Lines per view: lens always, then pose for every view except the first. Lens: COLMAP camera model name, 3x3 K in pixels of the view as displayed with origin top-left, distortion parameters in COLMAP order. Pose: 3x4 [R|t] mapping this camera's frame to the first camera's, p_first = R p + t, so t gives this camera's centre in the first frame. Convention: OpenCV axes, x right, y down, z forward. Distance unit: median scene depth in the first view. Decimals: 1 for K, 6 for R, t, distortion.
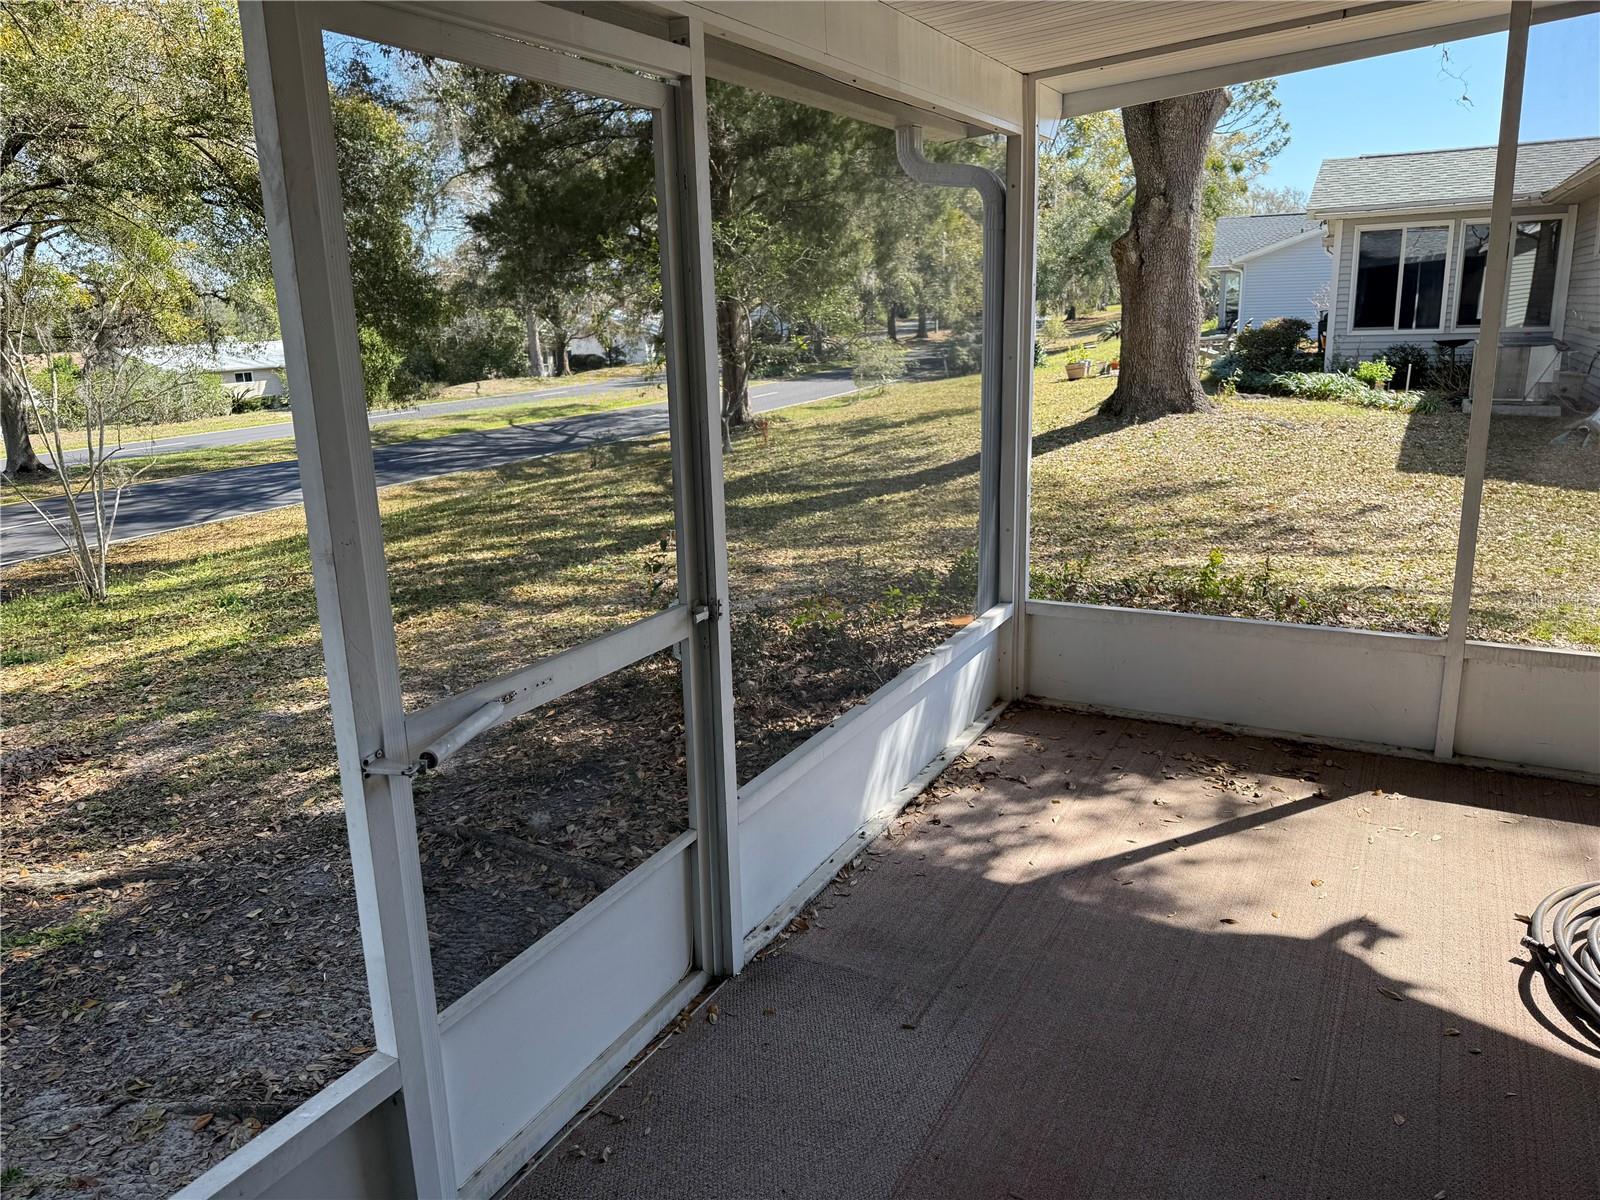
lens RADIAL K [[1124.6, 0, 796.5], [0, 1124.6, 588.8], [0, 0, 1]] dist [0.007136, -0.002999]
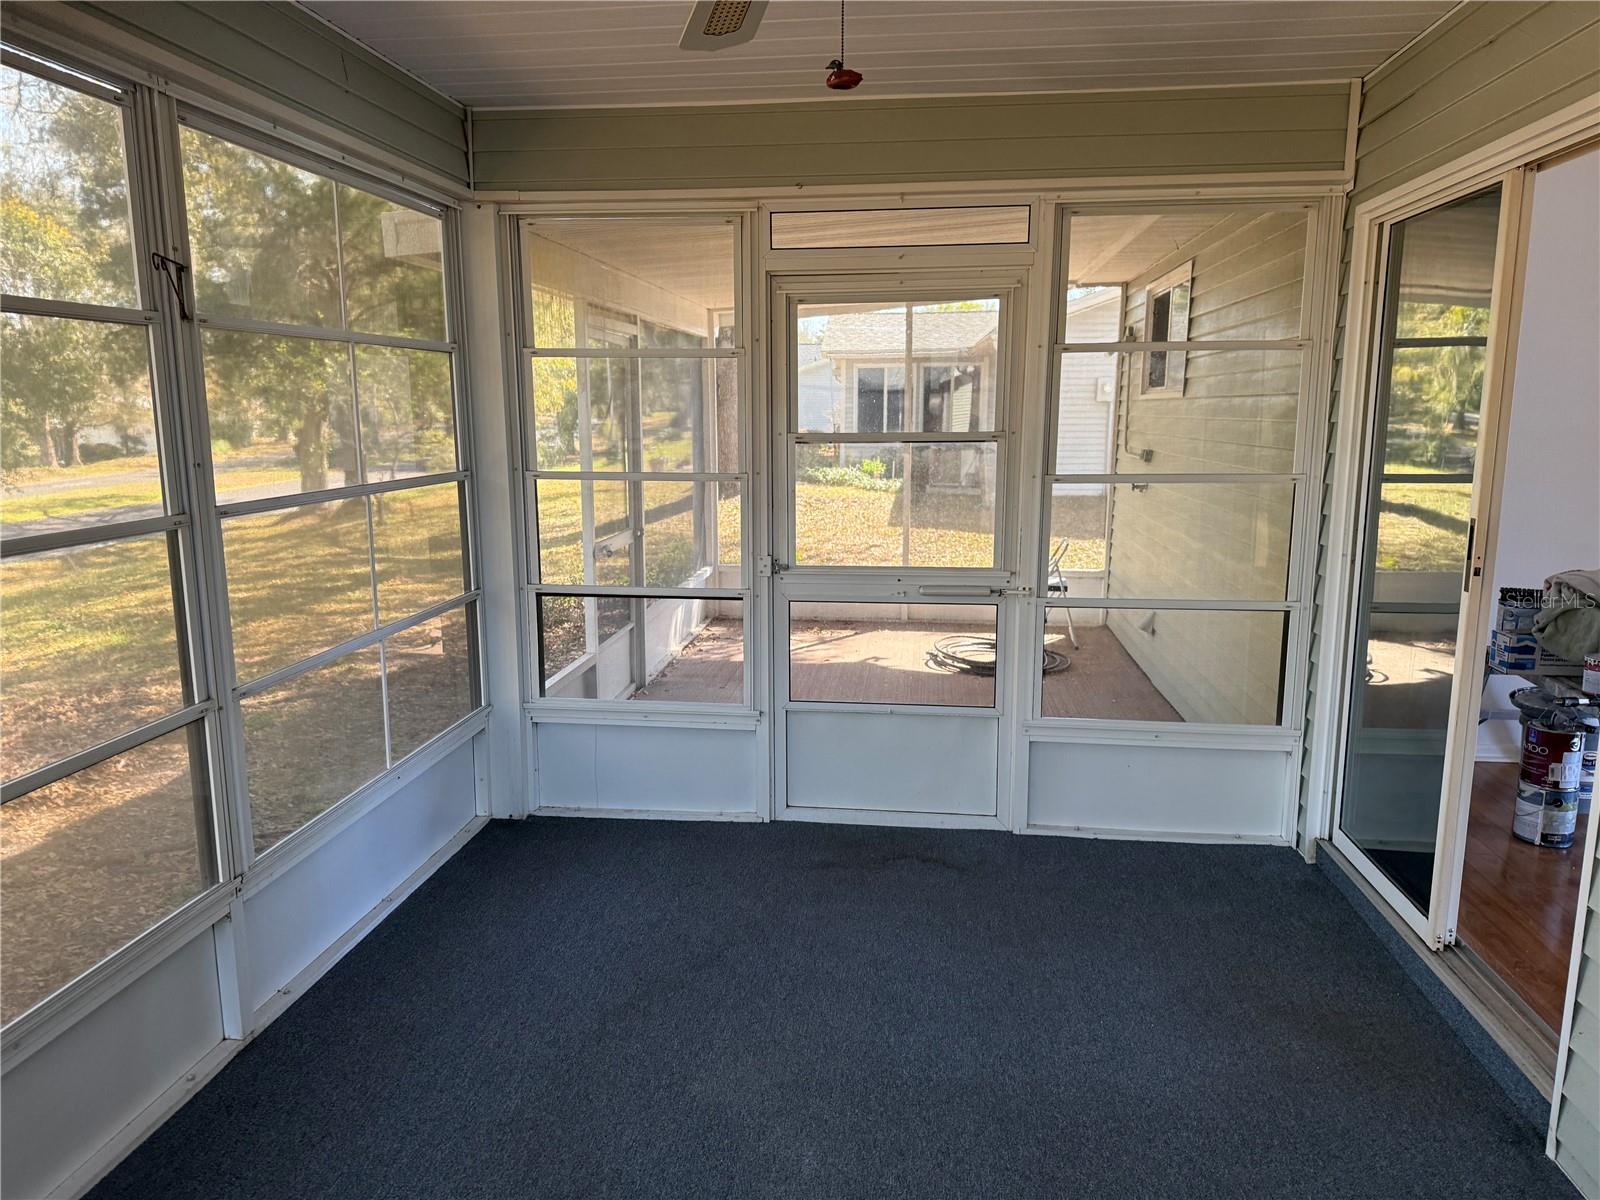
lens RADIAL K [[1124.6, 0, 797.7], [0, 1124.6, 605.4], [0, 0, 1]] dist [0.007136, -0.002999]
pose [[0.922163, -0.031527, 0.385515, -0.113311], [0.059369, 0.996399, -0.060527, 0.055631], [-0.382218, 0.078703, 0.920714, -0.229445]]
